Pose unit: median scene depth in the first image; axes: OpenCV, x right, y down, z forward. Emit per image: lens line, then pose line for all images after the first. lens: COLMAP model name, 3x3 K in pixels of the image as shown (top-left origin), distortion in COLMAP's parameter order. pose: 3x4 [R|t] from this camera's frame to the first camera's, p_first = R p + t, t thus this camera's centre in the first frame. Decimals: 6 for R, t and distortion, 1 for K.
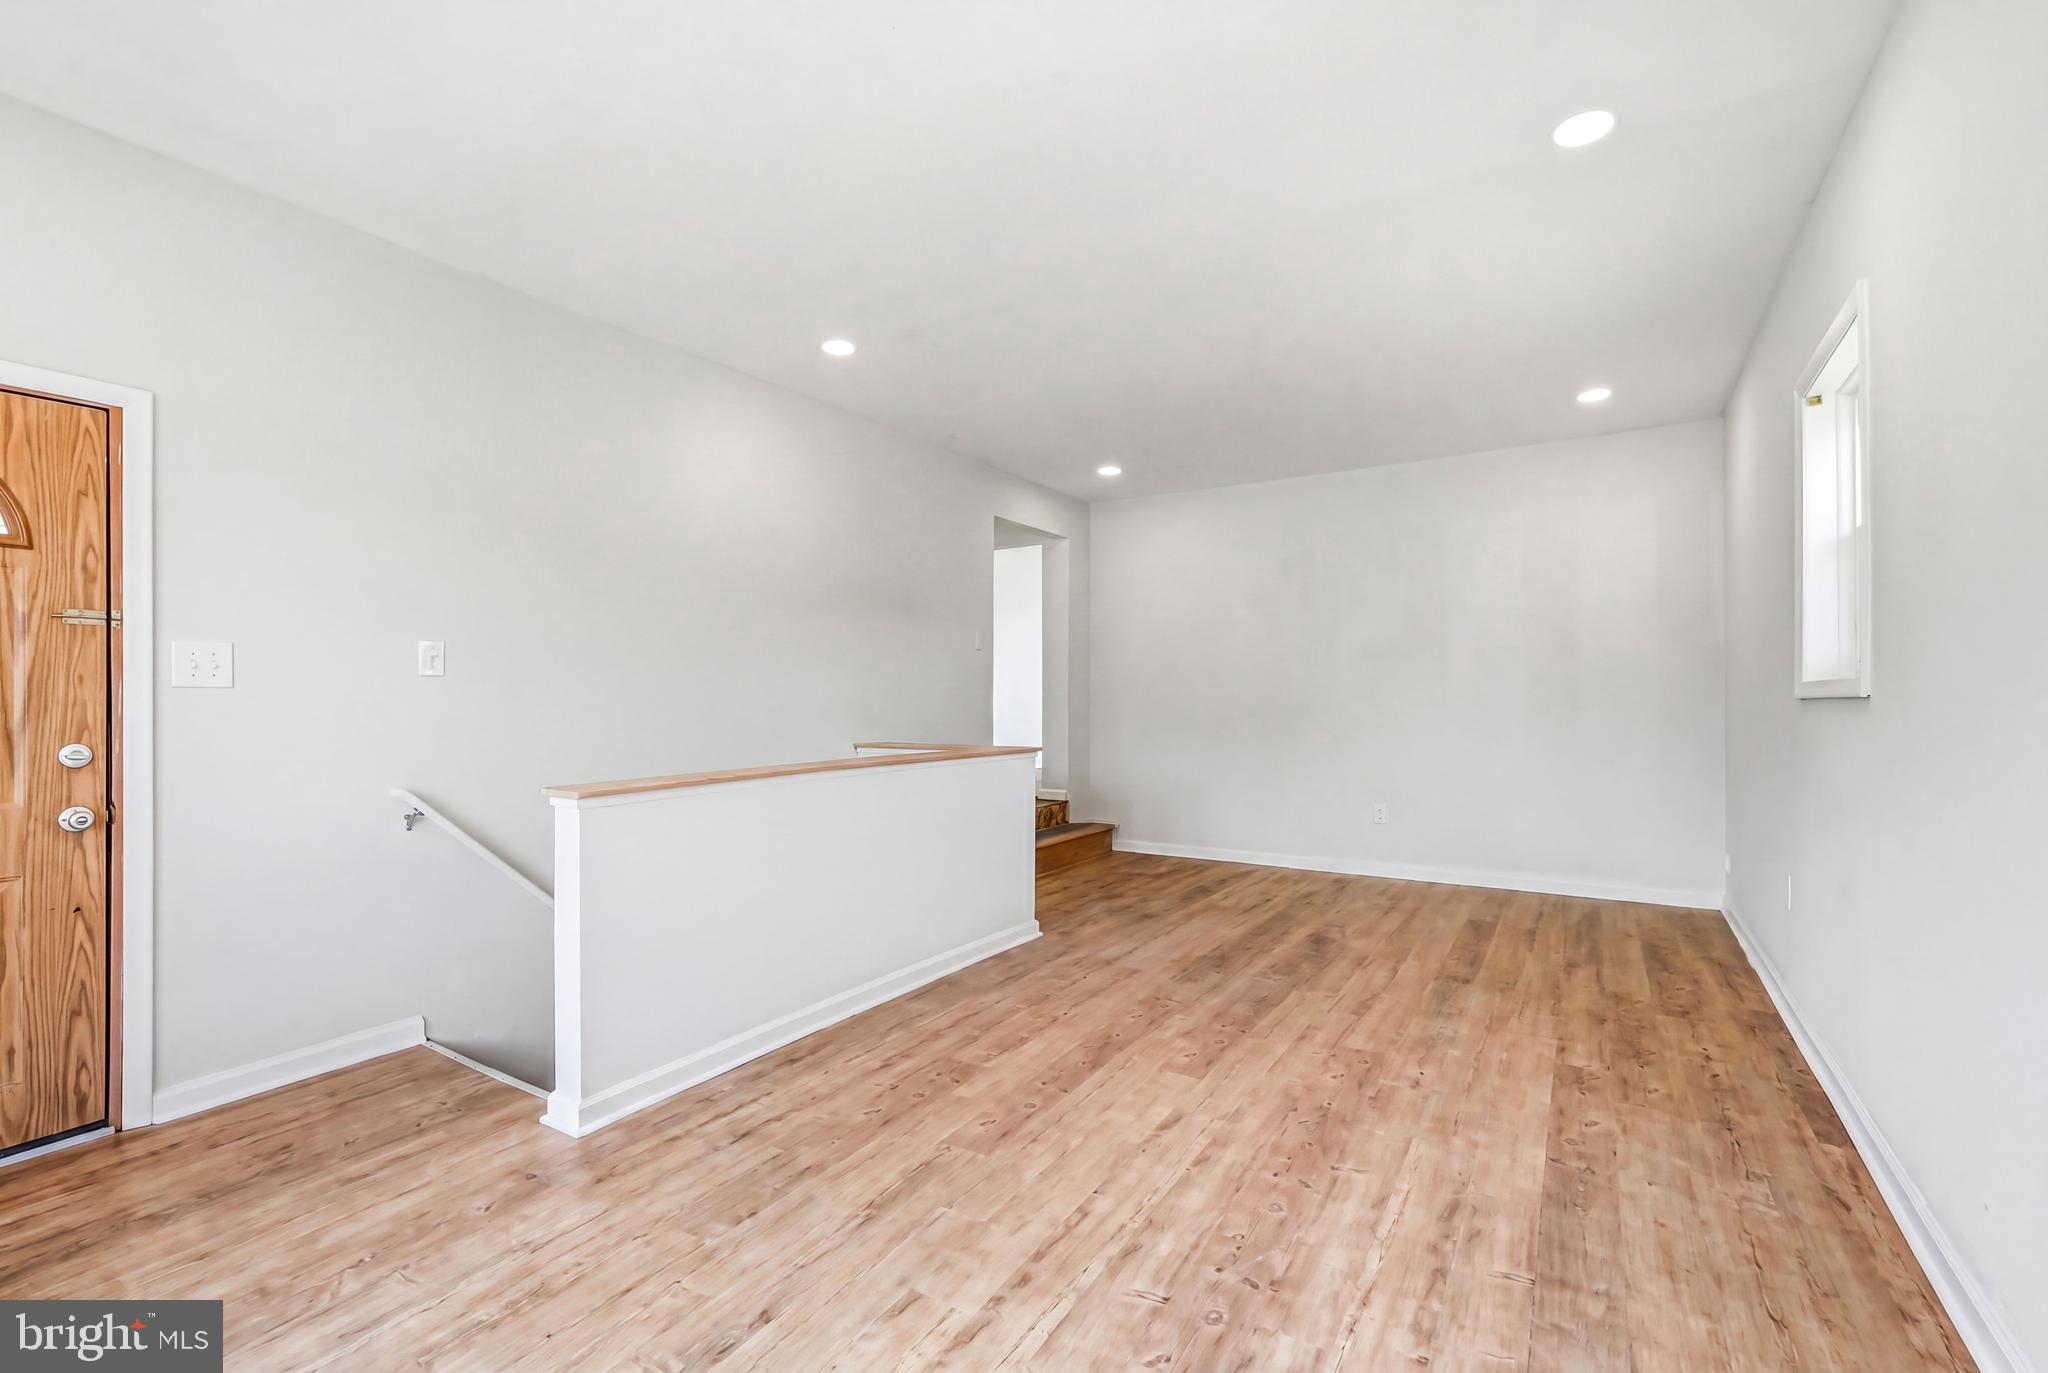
lens RADIAL K [[952.4, 0, 984.6], [0, 952.4, 693.8], [0, 0, 1]] dist [-0.002984, -0.000278]
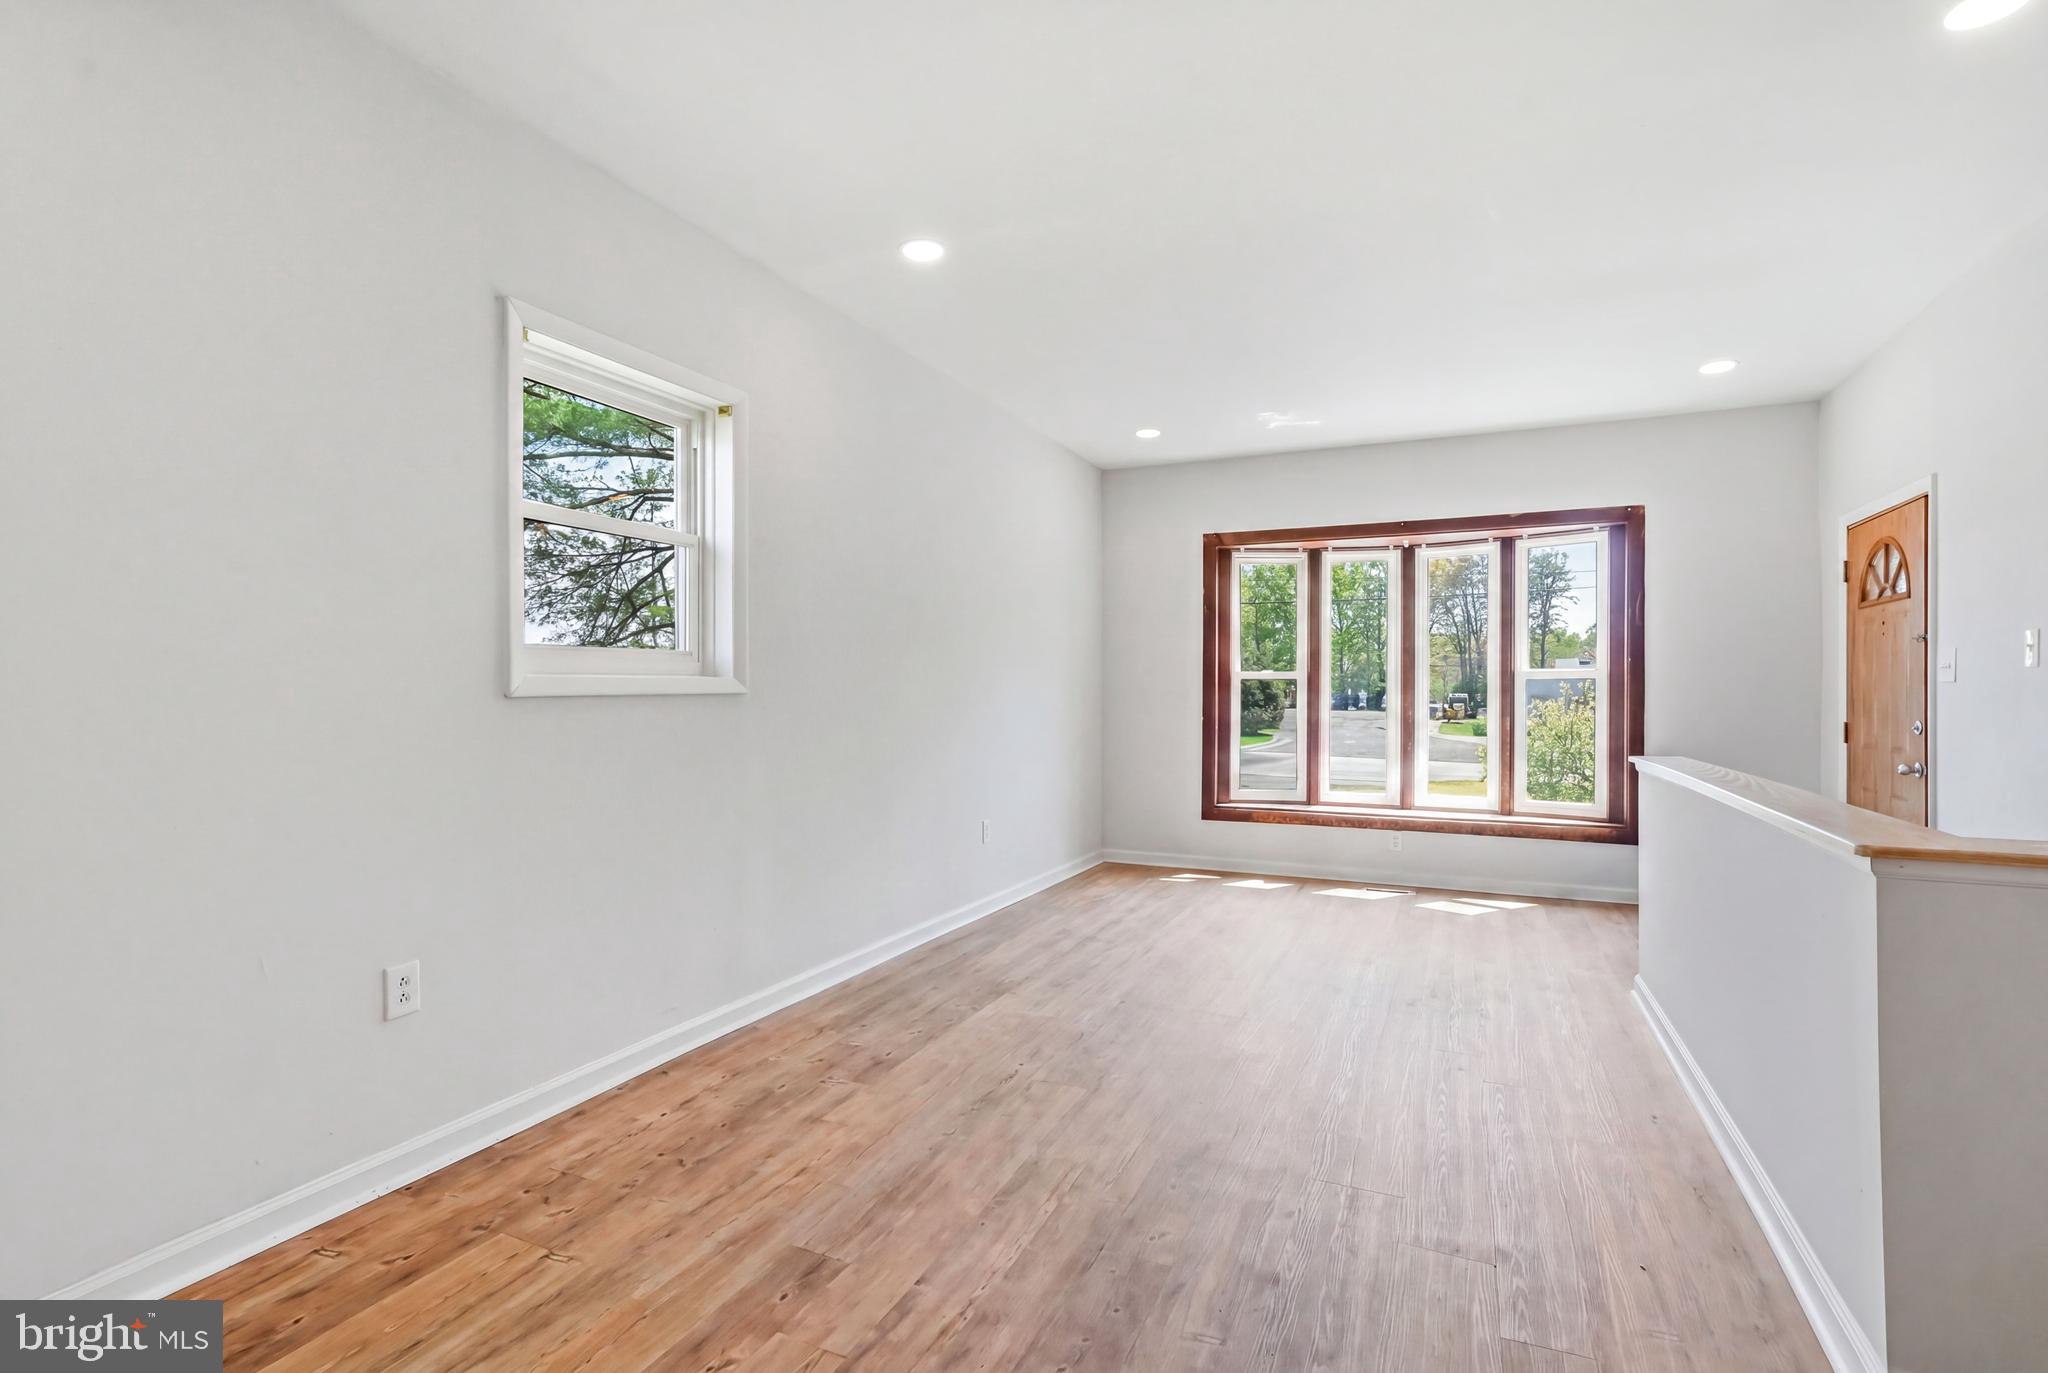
lens RADIAL K [[931.9, 0, 1036.2], [0, 931.9, 693.2], [0, 0, 1]] dist [-0.012070, 0.000777]
pose [[-0.983419, 0.003228, -0.181320, 0.574368], [0.003689, 0.999991, -0.002203, 0.007733], [0.181311, -0.002835, -0.983422, 1.828910]]
